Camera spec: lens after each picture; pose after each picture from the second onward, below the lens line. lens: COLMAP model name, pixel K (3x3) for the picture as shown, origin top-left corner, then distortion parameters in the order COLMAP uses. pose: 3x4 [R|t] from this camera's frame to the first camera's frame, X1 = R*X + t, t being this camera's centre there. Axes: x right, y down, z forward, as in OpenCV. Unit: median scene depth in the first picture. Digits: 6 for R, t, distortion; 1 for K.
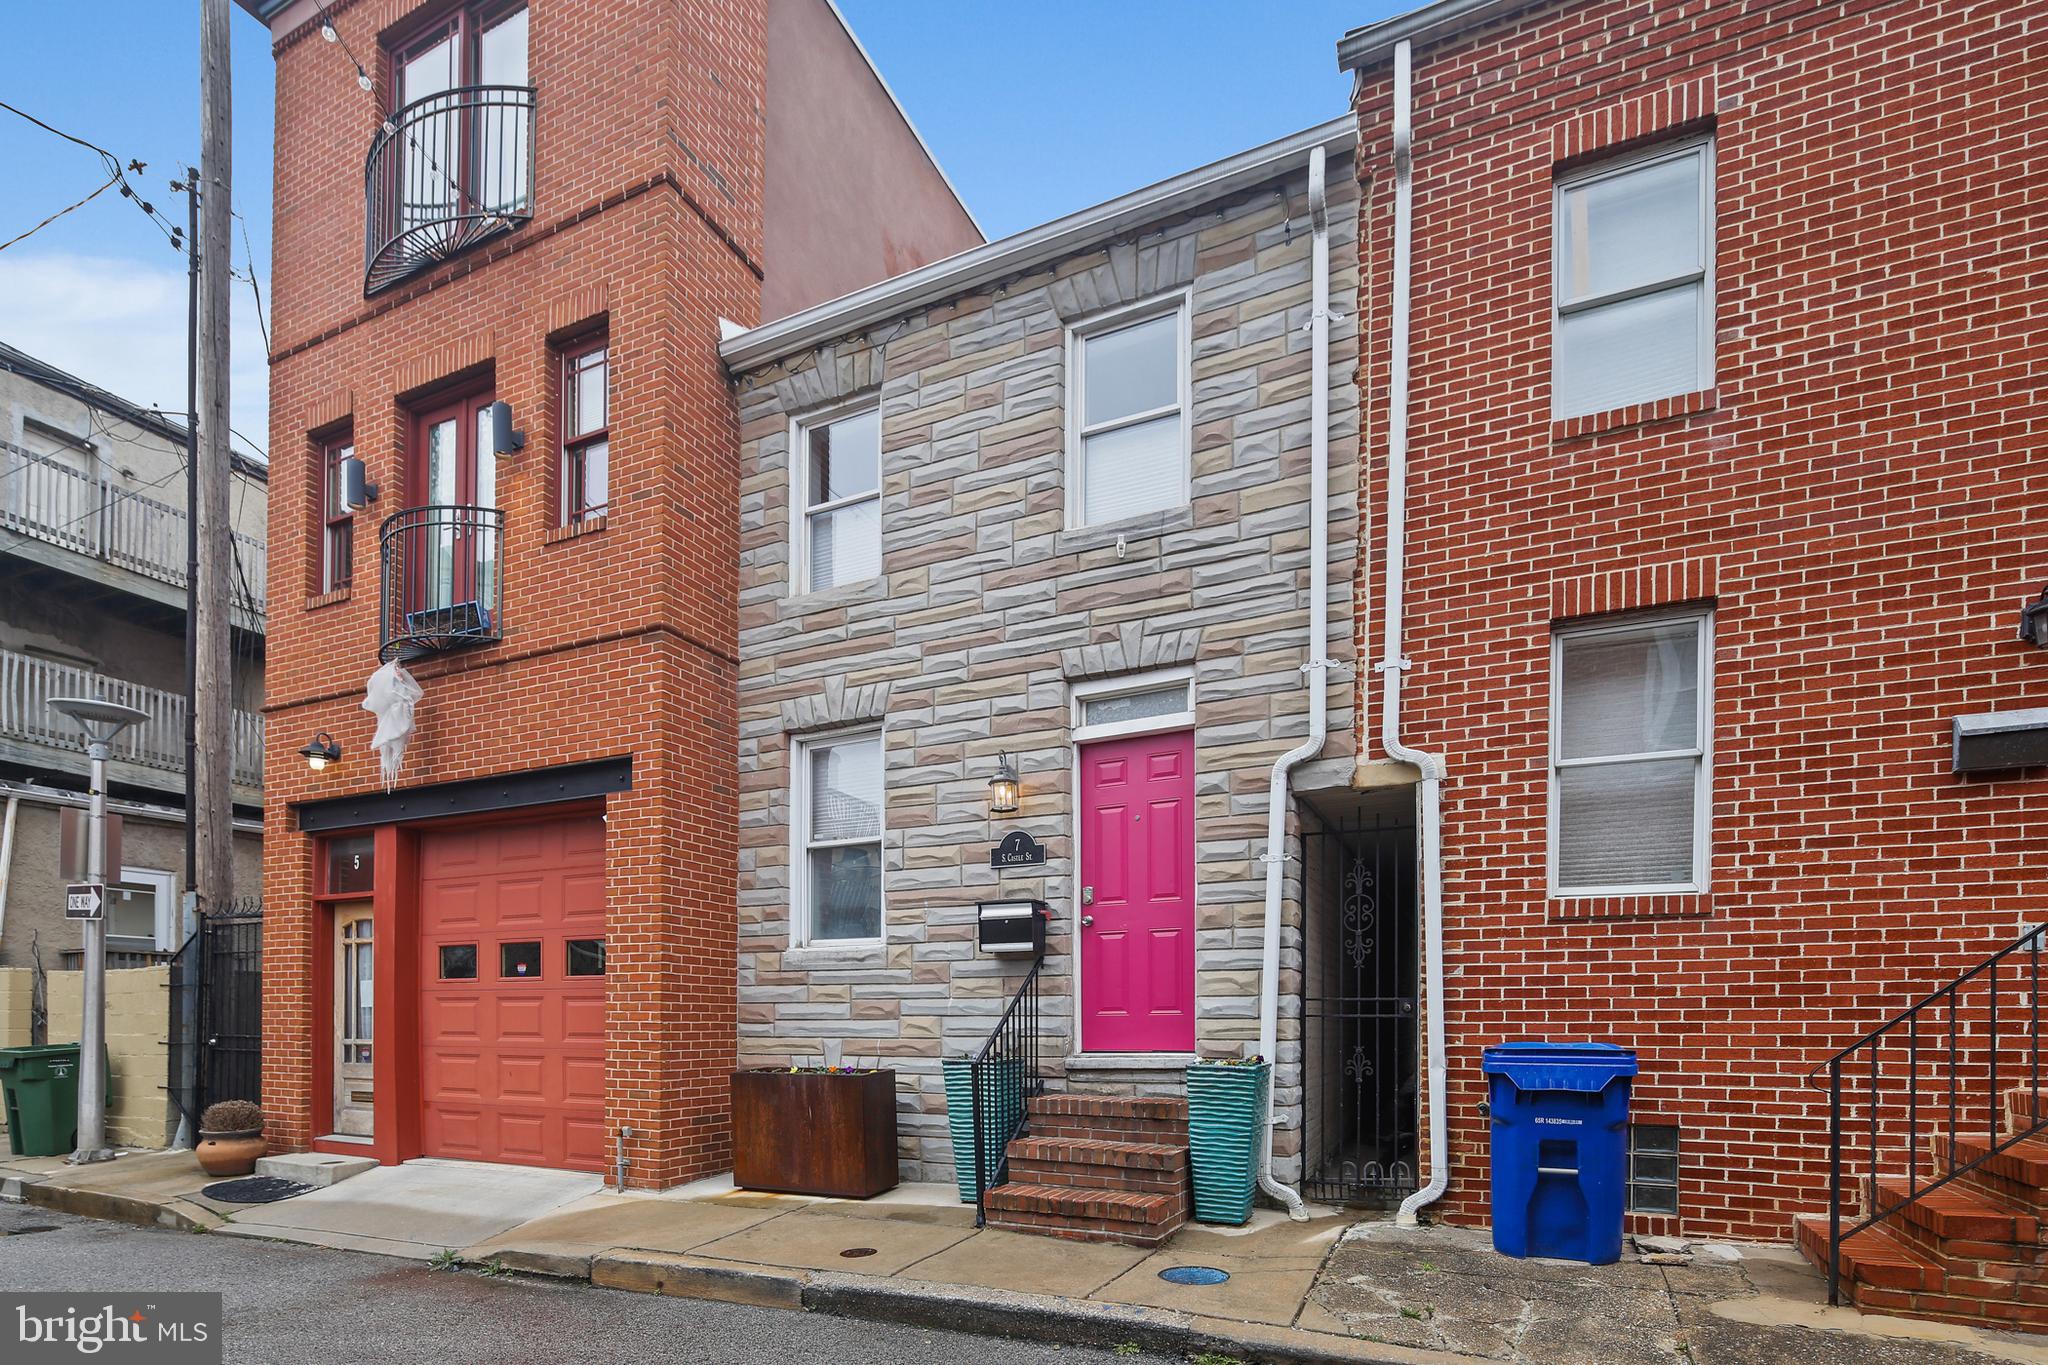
lens RADIAL K [[999.3, 0, 1016.1], [0, 999.3, 683.8], [0, 0, 1]] dist [0.008176, -0.005169]
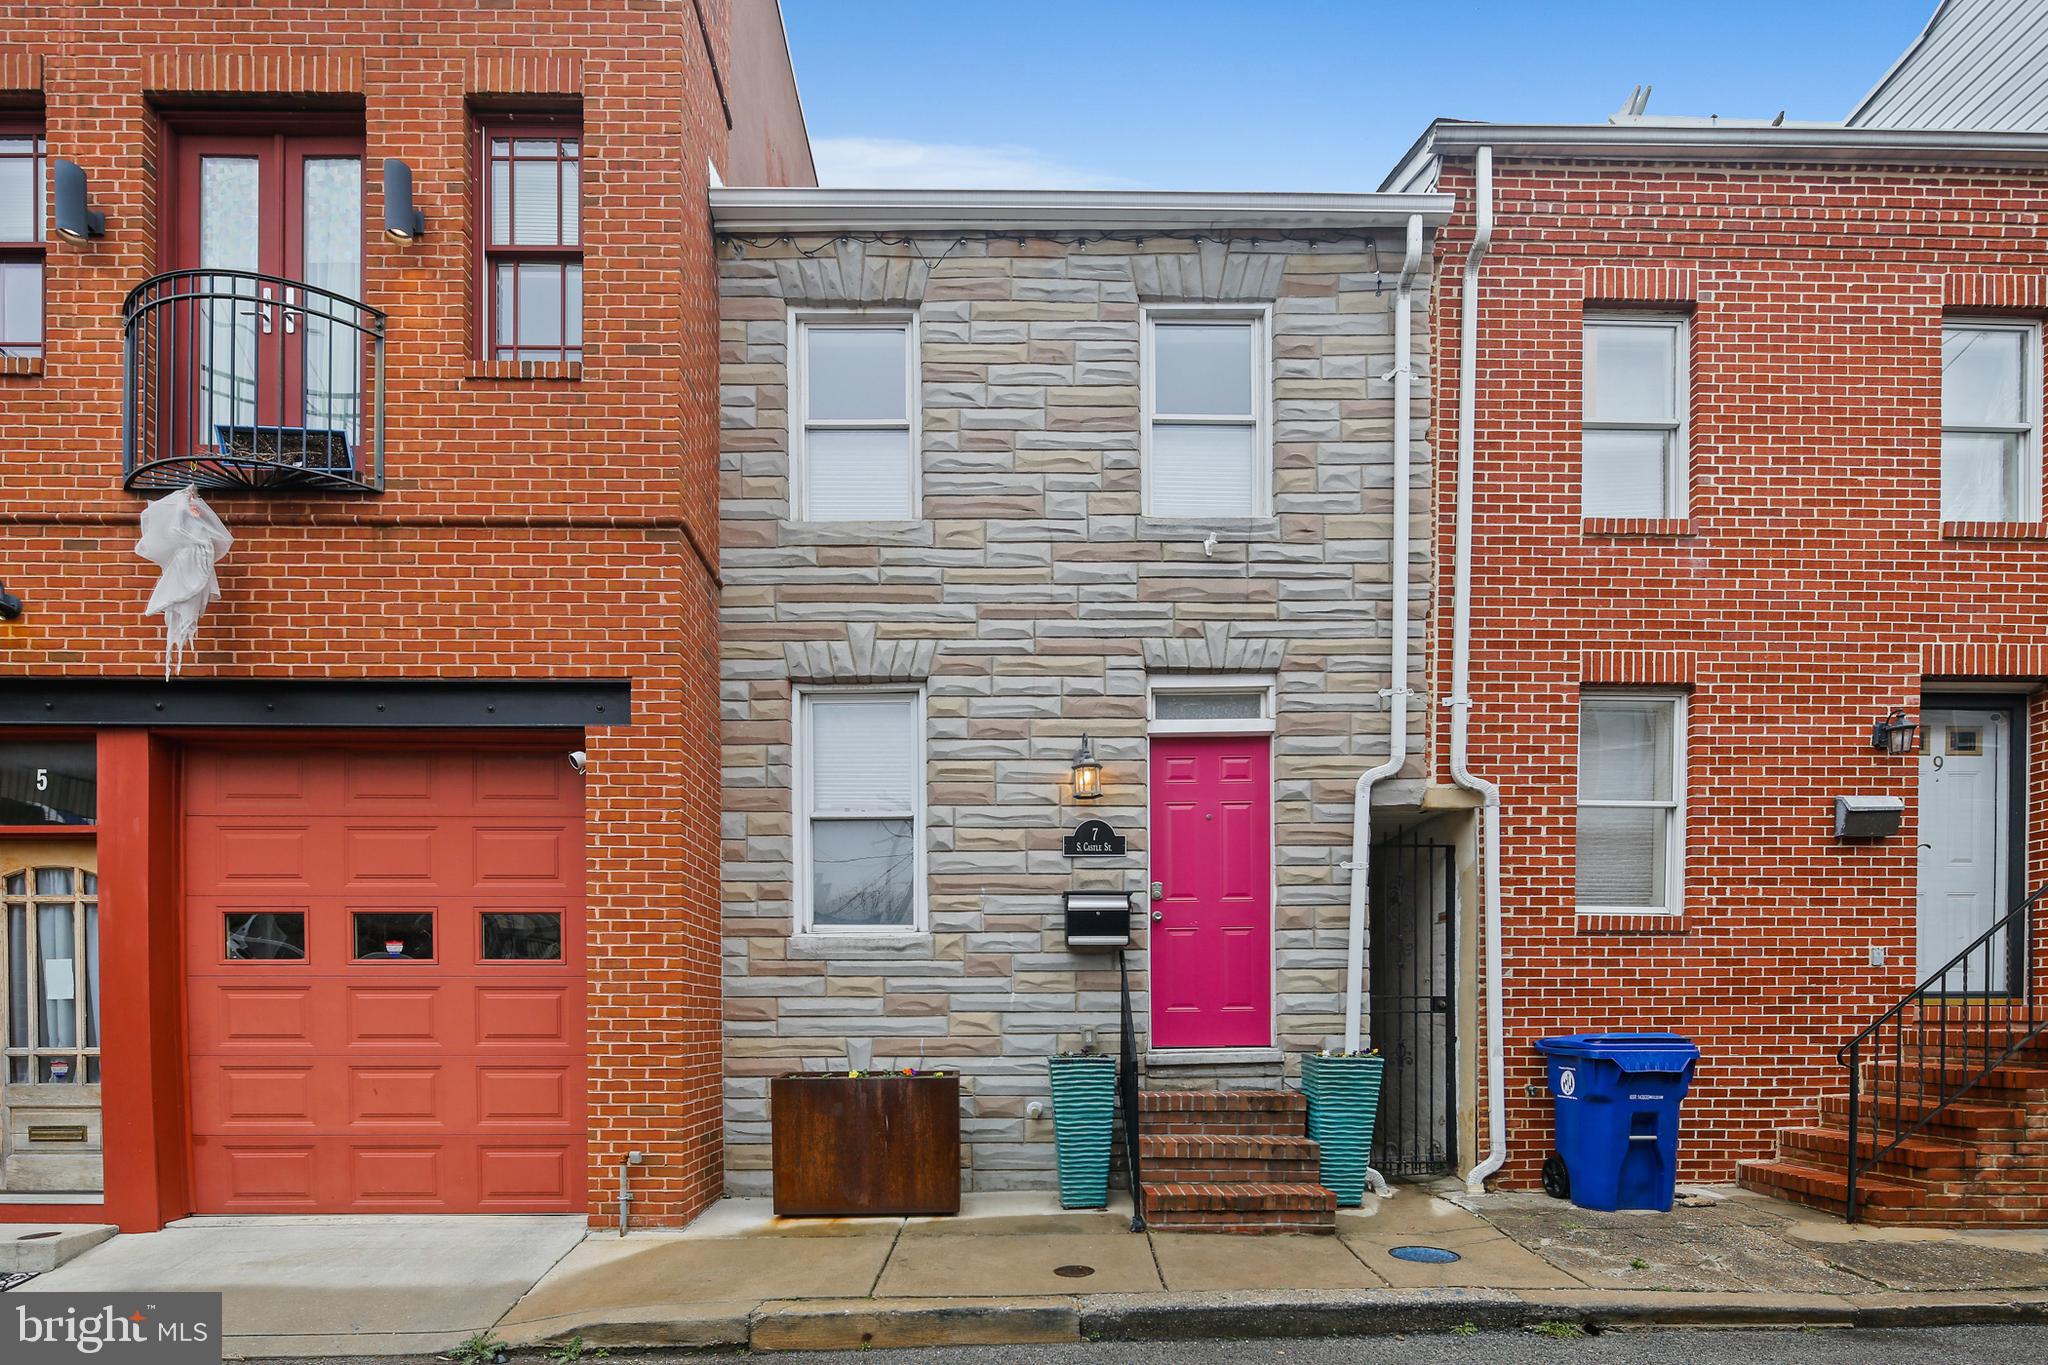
lens RADIAL K [[999.3, 0, 956.2], [0, 999.3, 726.2], [0, 0, 1]] dist [0.008176, -0.005169]
pose [[0.891562, 0.125449, 0.435177, -0.571452], [-0.141425, 0.989939, 0.004373, 0.078240], [-0.430250, -0.065444, 0.900334, 0.219991]]
